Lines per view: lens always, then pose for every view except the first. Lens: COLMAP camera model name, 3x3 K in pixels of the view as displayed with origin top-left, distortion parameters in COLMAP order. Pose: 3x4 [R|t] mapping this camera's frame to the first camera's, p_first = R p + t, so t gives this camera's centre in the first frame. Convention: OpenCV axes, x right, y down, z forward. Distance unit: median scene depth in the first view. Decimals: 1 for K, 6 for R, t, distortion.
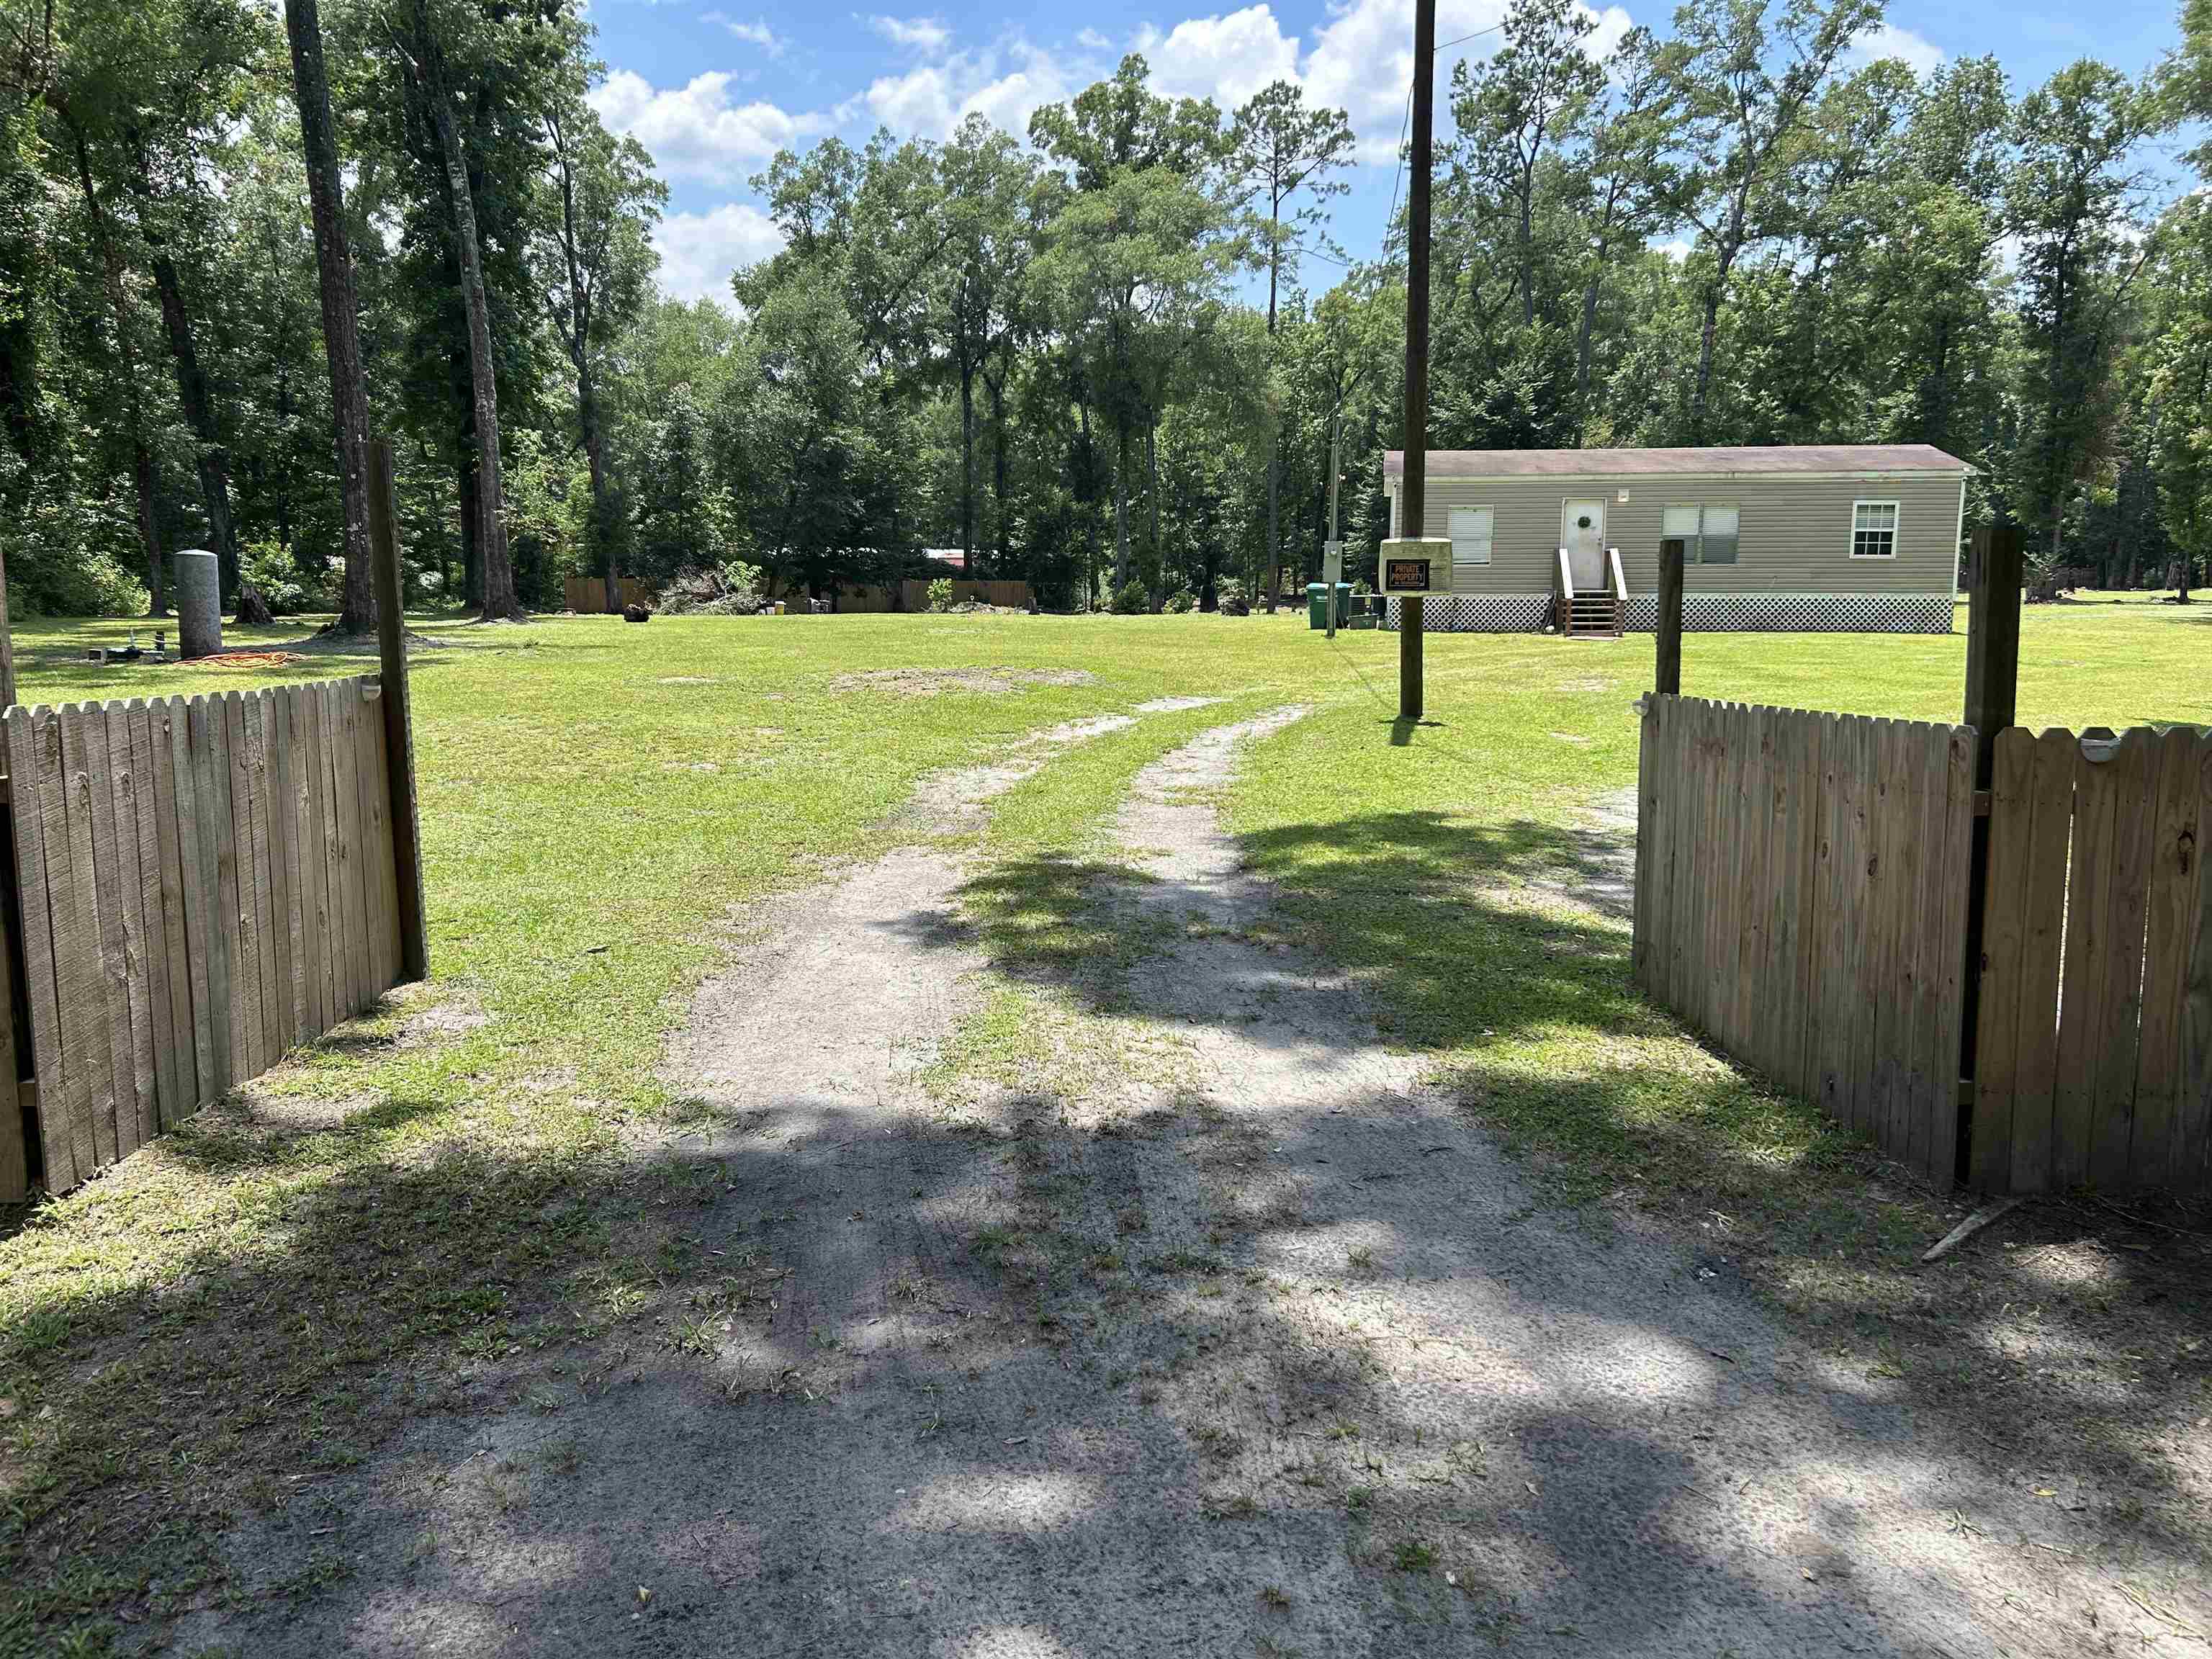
lens RADIAL K [[1649.7, 0, 1118.2], [0, 1649.7, 828.1], [0, 0, 1]] dist [0.023379, -0.028995]
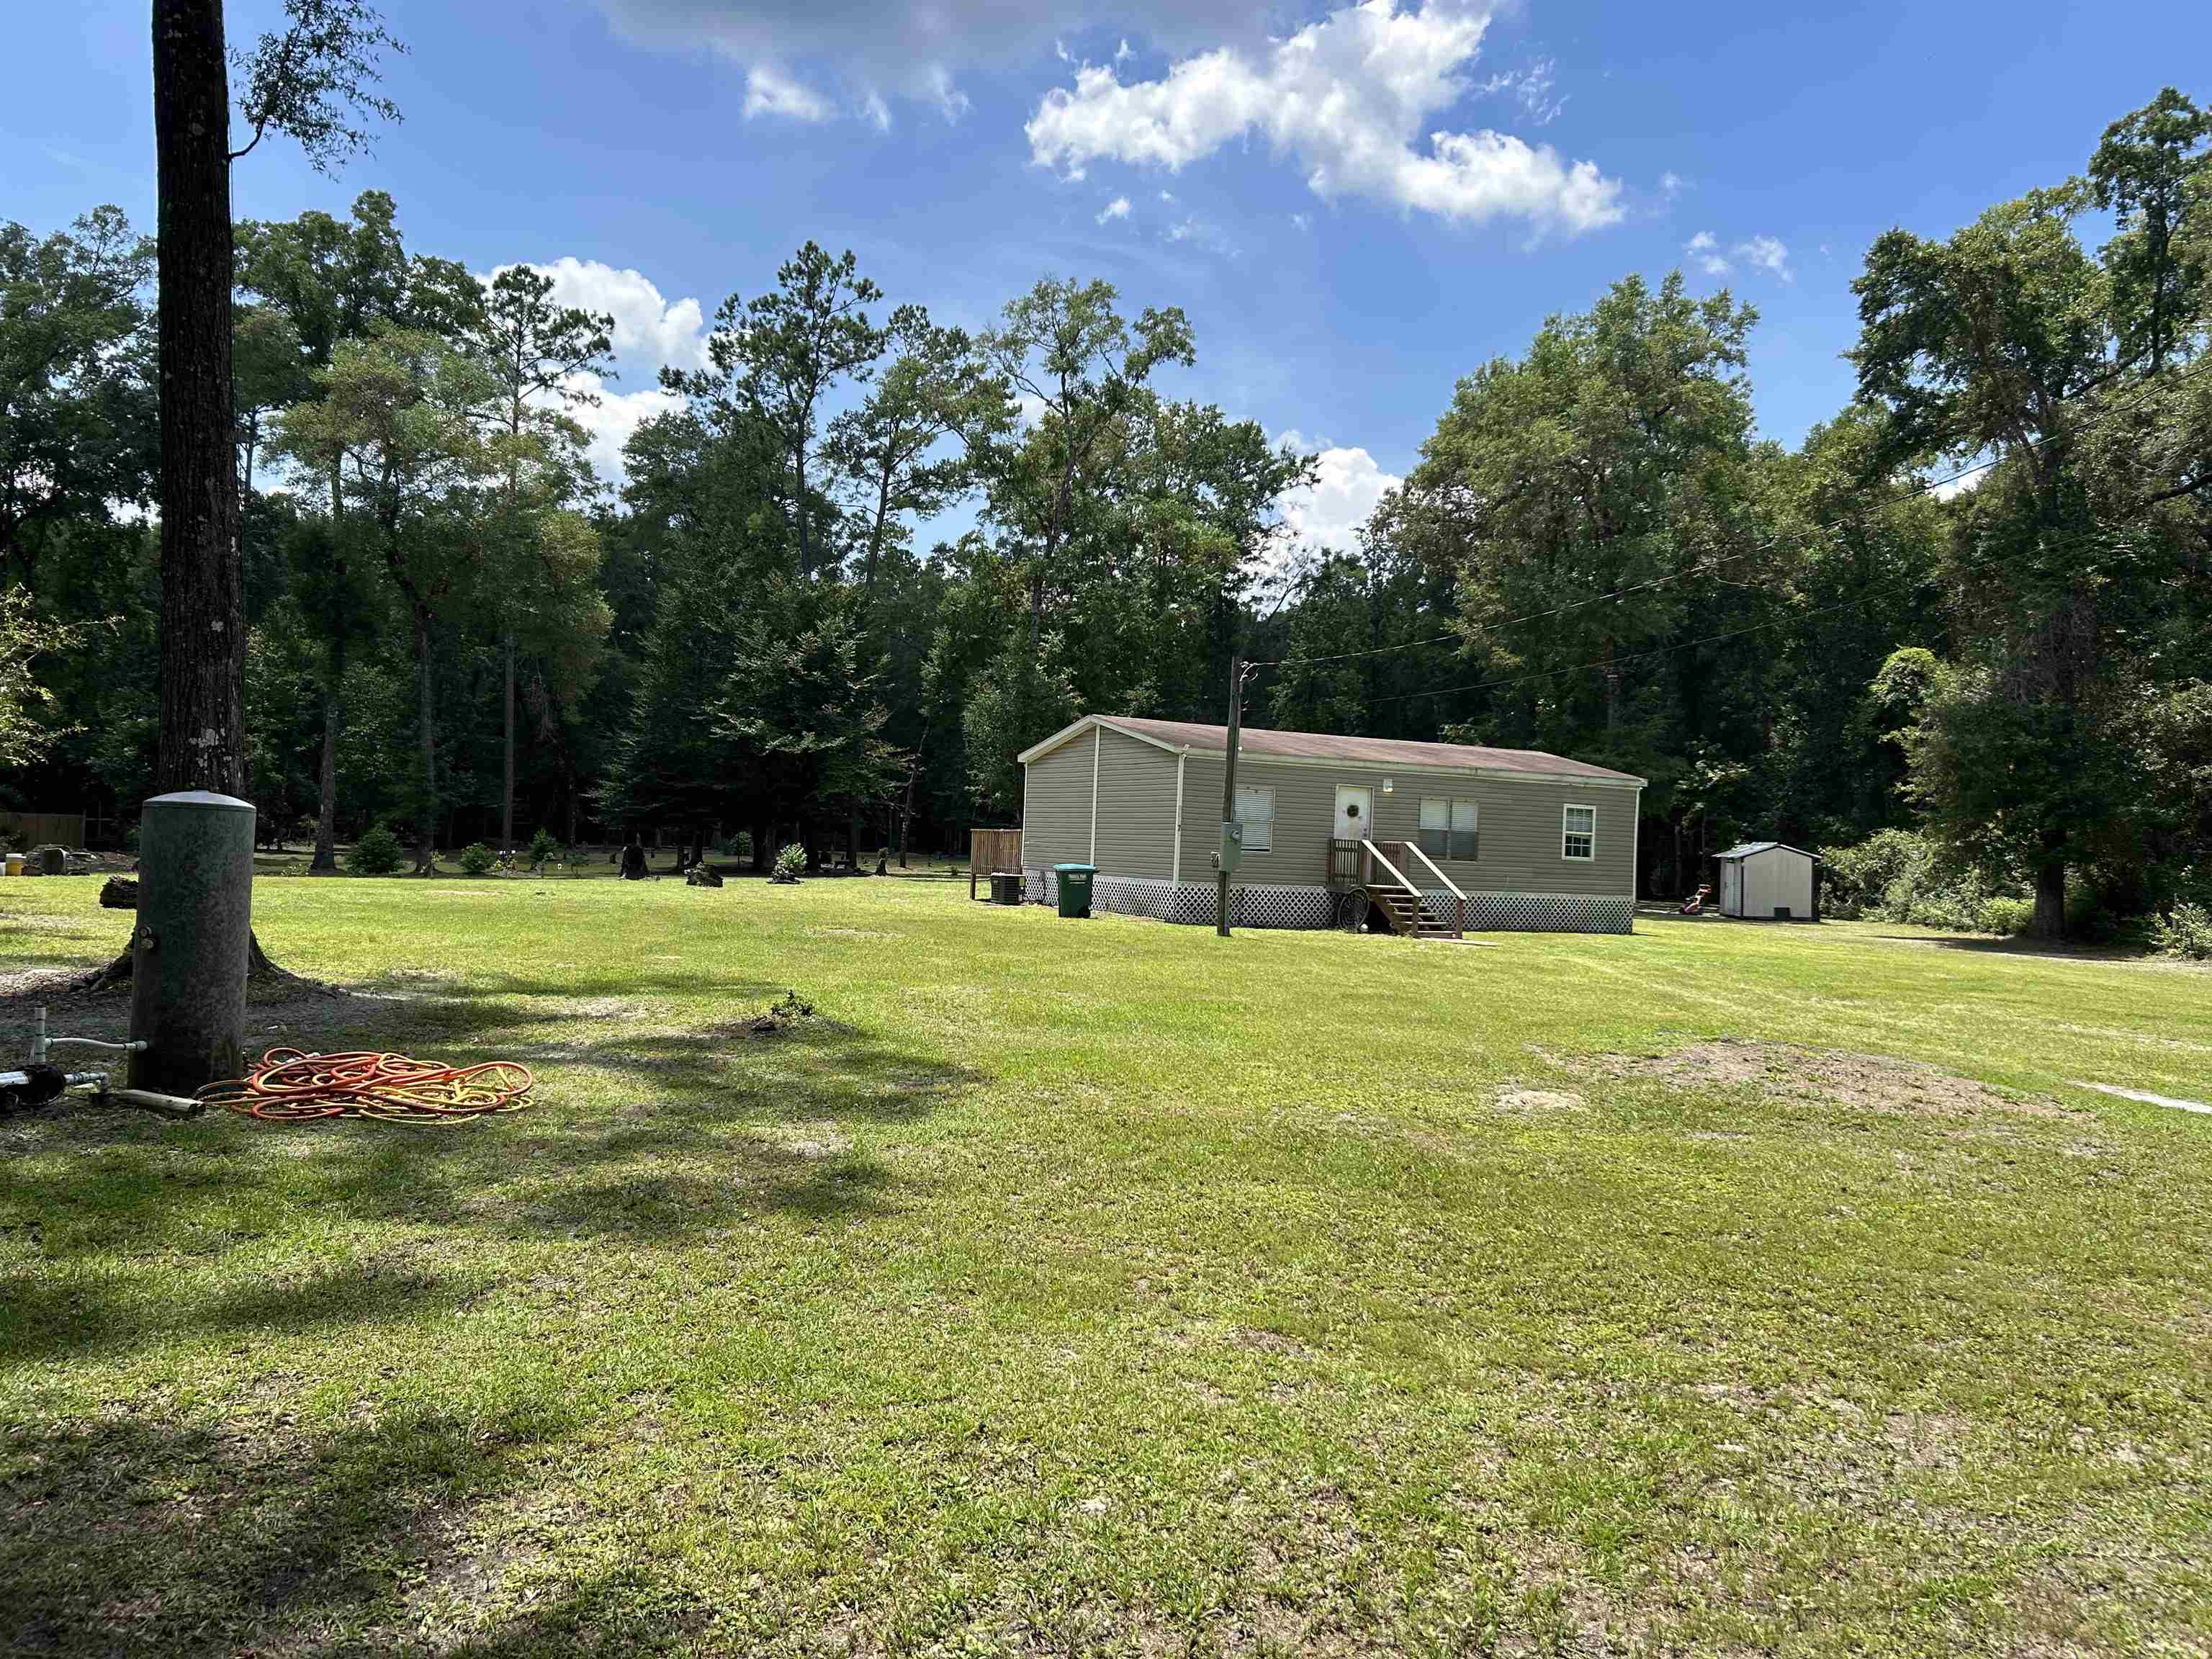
lens RADIAL K [[1649.7, 0, 1117.8], [0, 1649.7, 839.5], [0, 0, 1]] dist [0.023379, -0.028995]
pose [[0.789259, 0.035155, 0.613053, -0.200010], [0.051793, 0.990991, -0.123507, -0.032095], [-0.611872, 0.129230, 0.780328, 0.187460]]
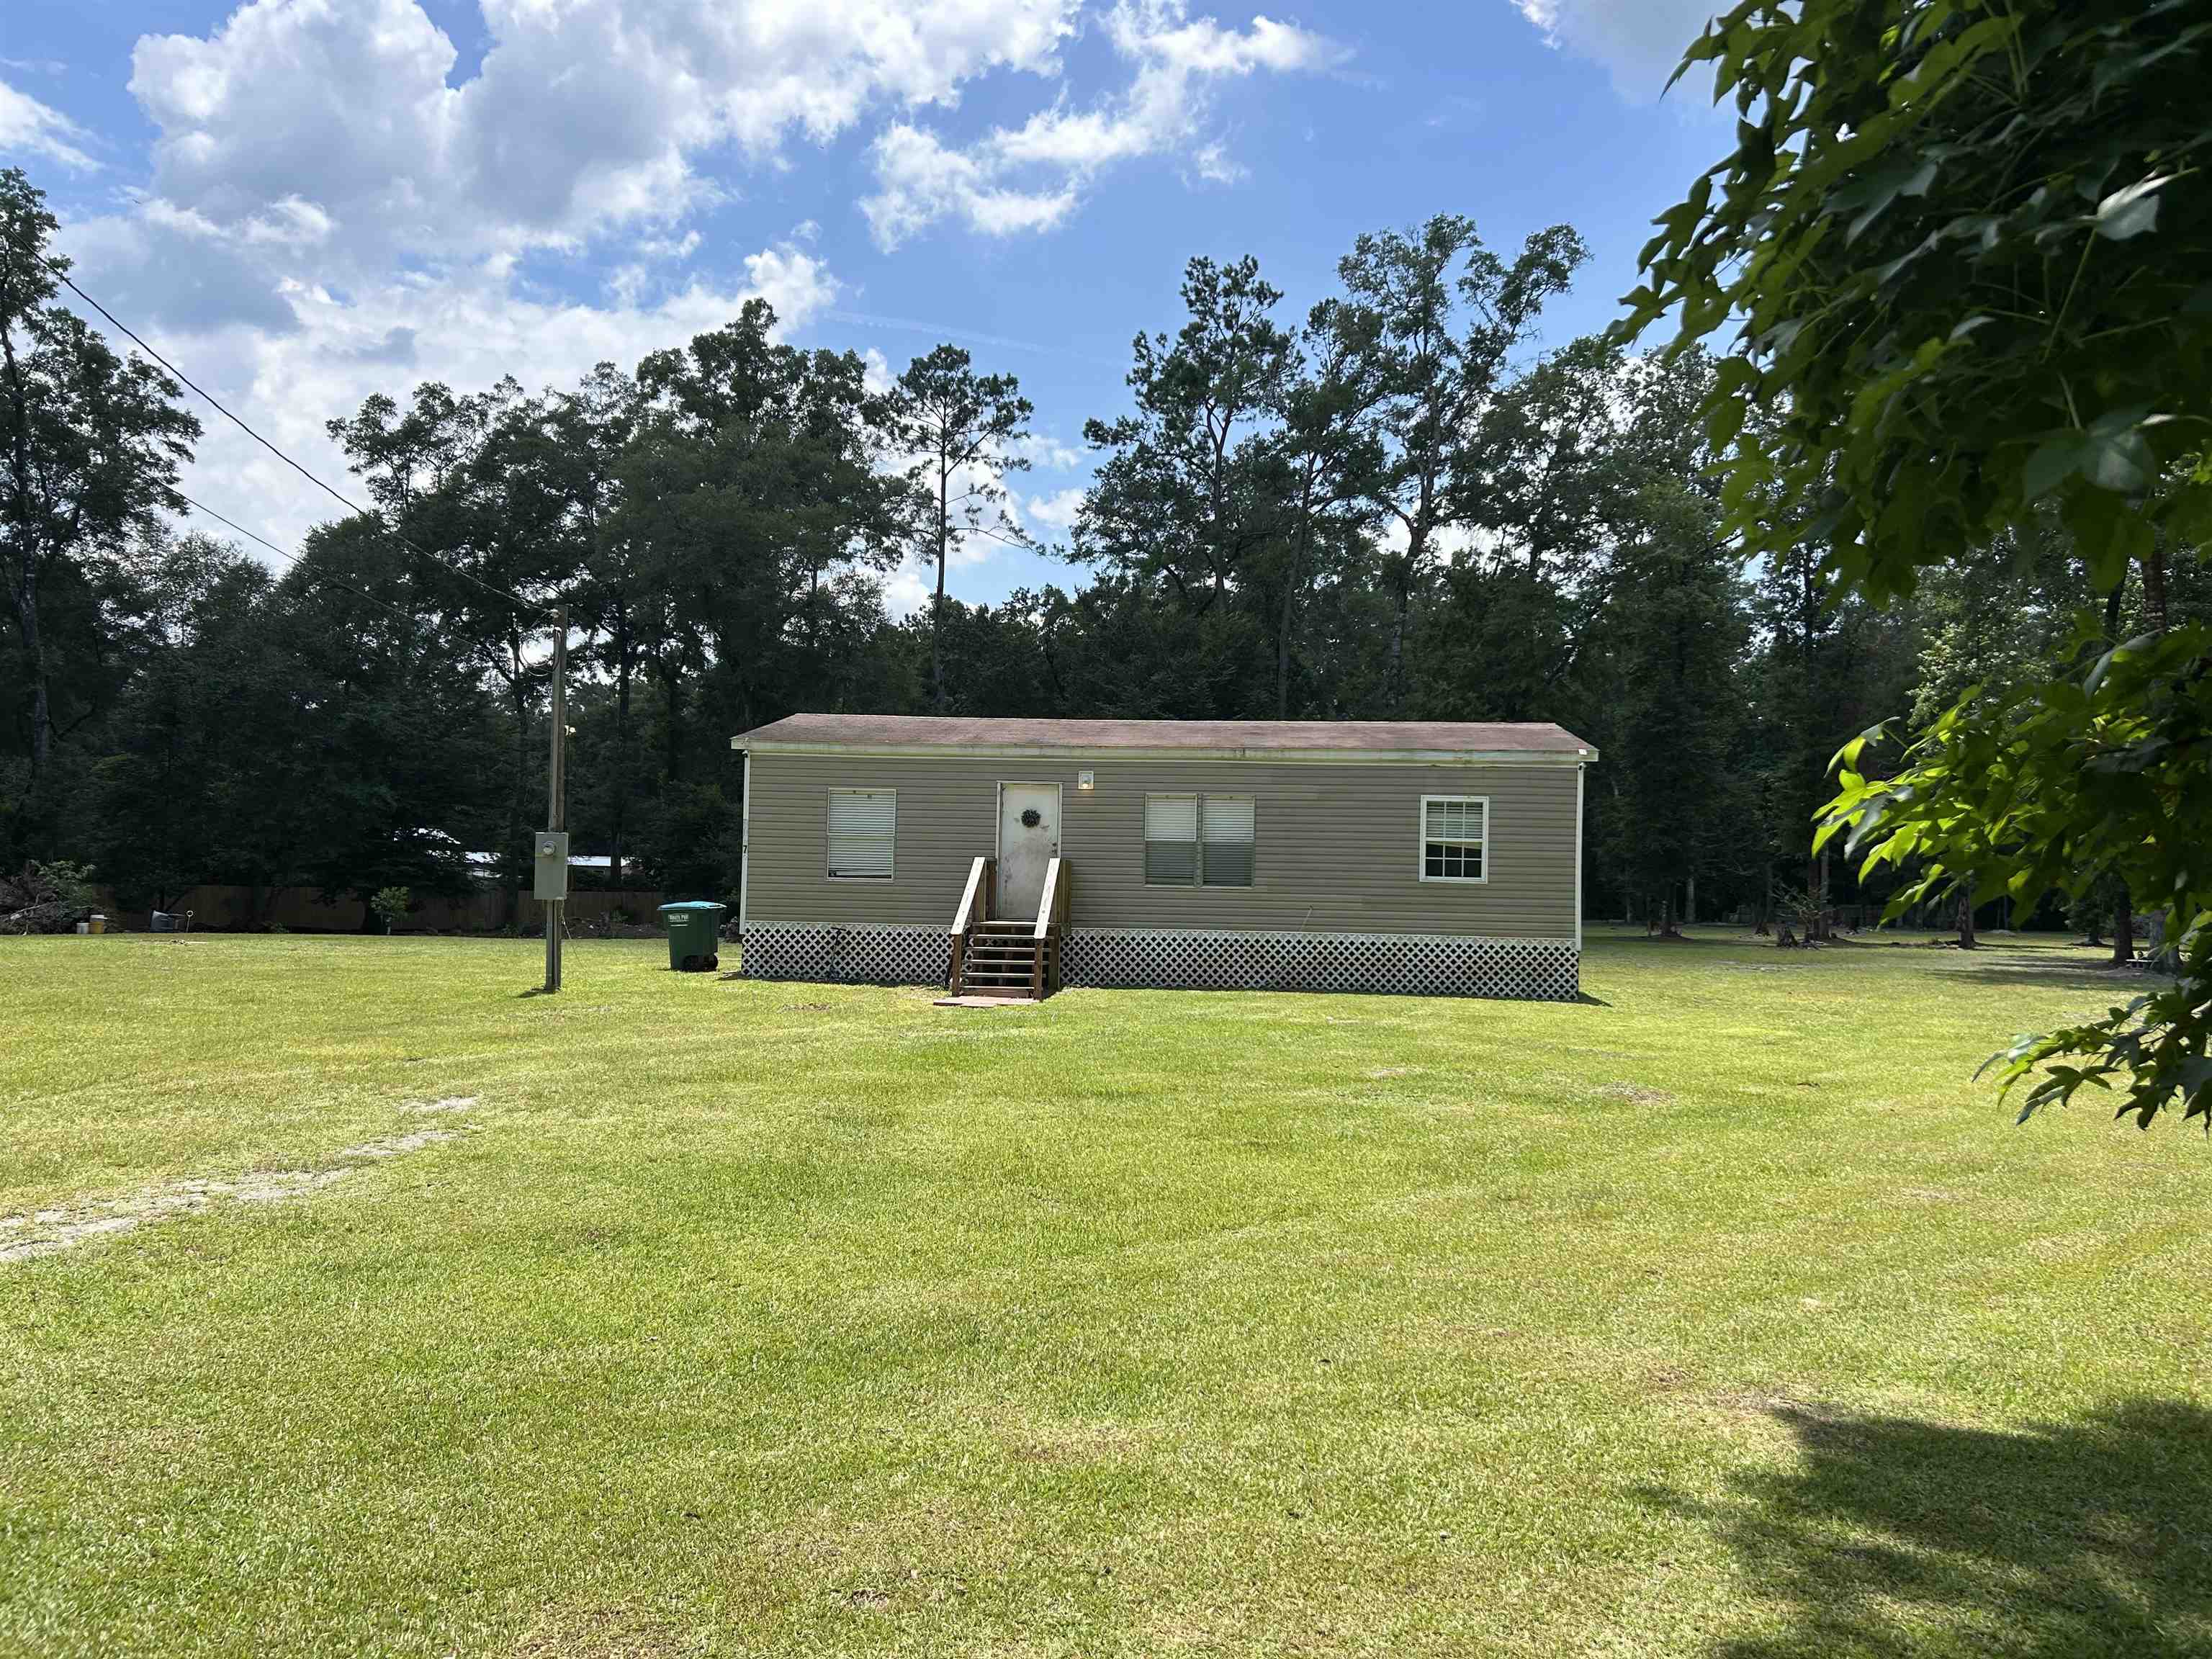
lens RADIAL K [[1649.7, 0, 1092.1], [0, 1649.7, 834.3], [0, 0, 1]] dist [0.023379, -0.028995]
pose [[0.997367, 0.024534, 0.068239, 0.135279], [-0.011475, 0.982568, -0.185549, -0.030001], [-0.071601, 0.184278, 0.980263, 0.186405]]
